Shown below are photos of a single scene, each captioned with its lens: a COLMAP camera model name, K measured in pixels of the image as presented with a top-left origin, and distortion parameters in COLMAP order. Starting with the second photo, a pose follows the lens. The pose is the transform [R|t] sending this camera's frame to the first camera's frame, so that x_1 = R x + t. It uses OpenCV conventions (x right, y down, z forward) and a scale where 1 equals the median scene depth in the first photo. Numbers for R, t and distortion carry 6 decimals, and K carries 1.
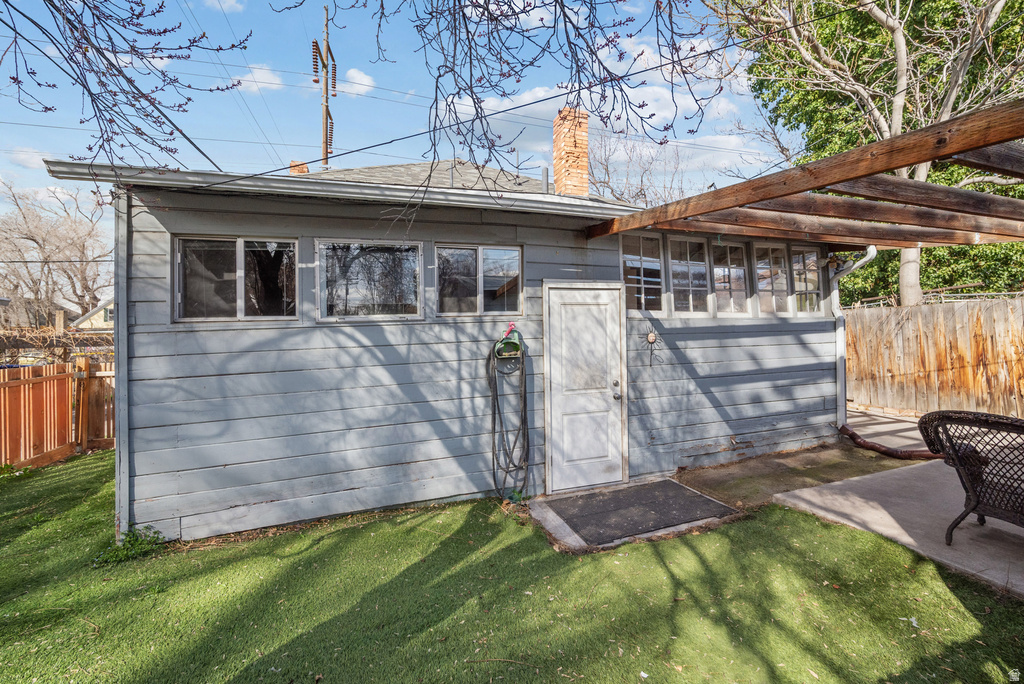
lens RADIAL K [[409.5, 0, 512.2], [0, 409.5, 336.8], [0, 0, 1]] dist [-0.001981, 0.000269]
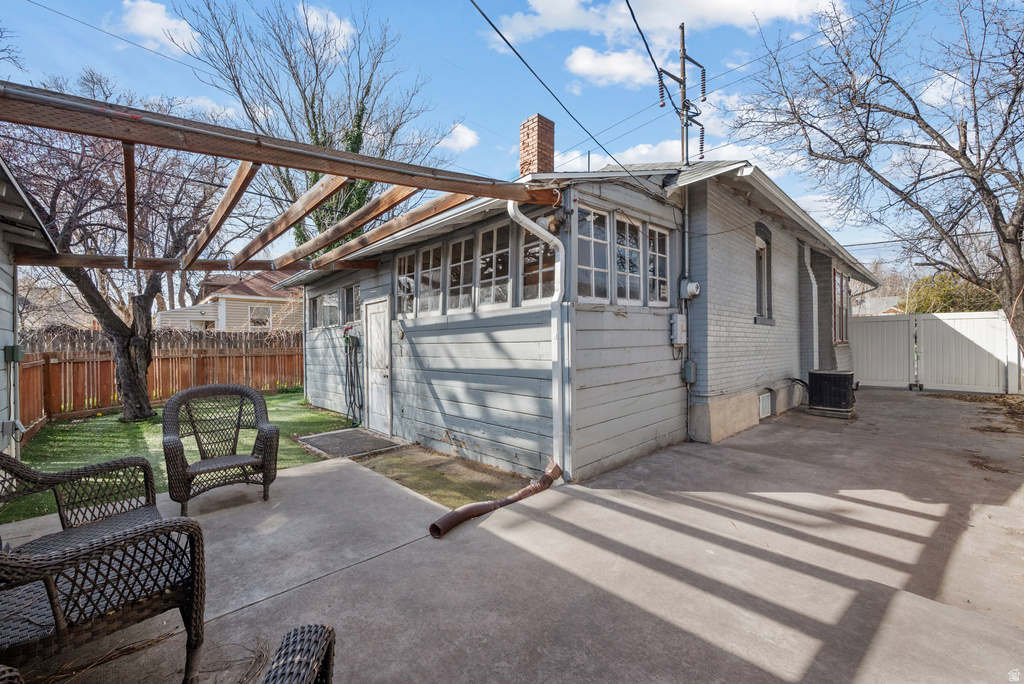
lens RADIAL K [[409.5, 0, 530.9], [0, 409.5, 343.2], [0, 0, 1]] dist [-0.001981, 0.000269]
pose [[0.416232, 0.021780, -0.908997, 1.474136], [0.001366, 0.999697, 0.024579, -0.002088], [0.909257, -0.011472, 0.416076, 0.718203]]
